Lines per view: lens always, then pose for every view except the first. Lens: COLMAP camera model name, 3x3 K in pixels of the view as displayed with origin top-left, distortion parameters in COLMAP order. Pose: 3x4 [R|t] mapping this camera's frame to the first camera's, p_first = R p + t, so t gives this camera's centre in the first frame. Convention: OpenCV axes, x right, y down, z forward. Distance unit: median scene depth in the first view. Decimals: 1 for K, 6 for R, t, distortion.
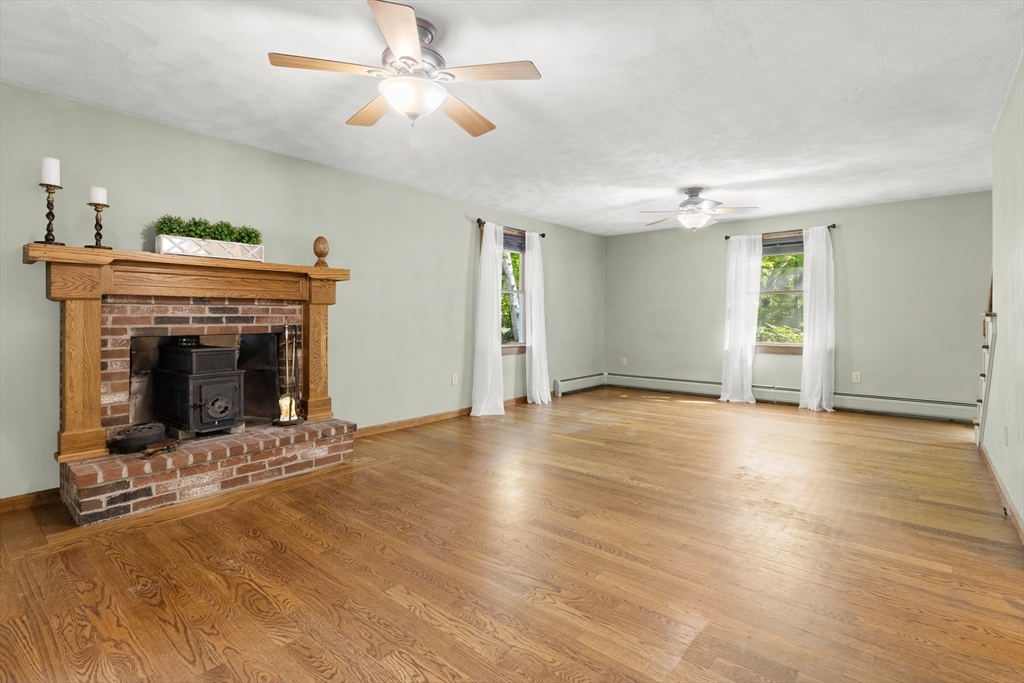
lens RADIAL K [[487.2, 0, 512.1], [0, 487.2, 332.0], [0, 0, 1]] dist [-0.005012, -0.000390]
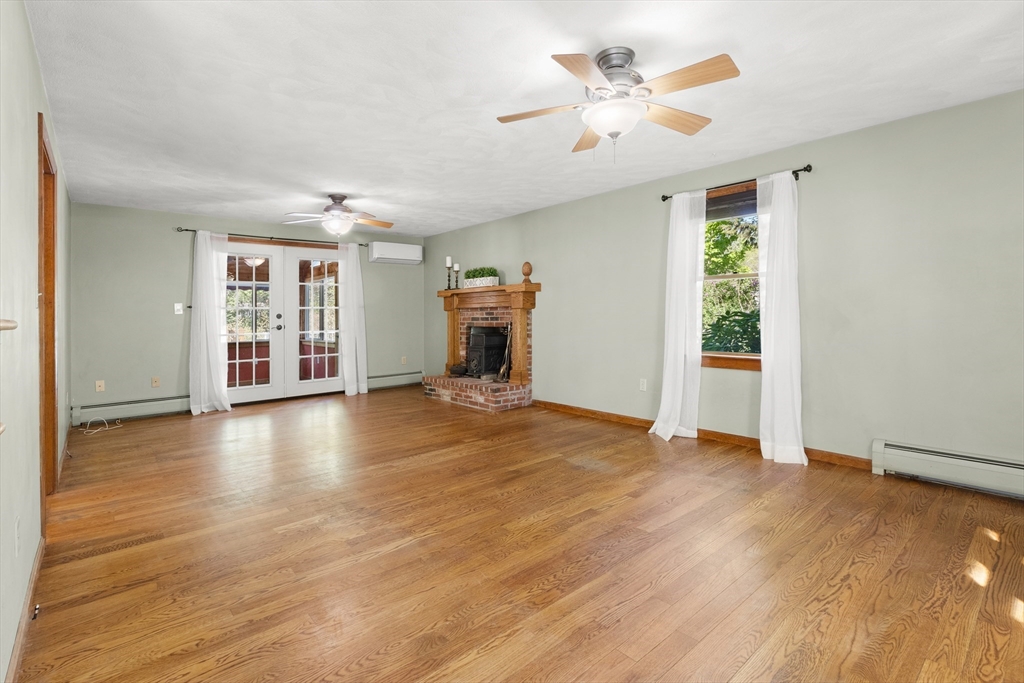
lens RADIAL K [[487.2, 0, 512.4], [0, 487.2, 320.7], [0, 0, 1]] dist [-0.005012, -0.000390]
pose [[-0.160744, 0.013354, -0.986906, 1.303702], [-0.014759, 0.999764, 0.015932, -0.051908], [0.986886, 0.017126, -0.160509, 1.458668]]
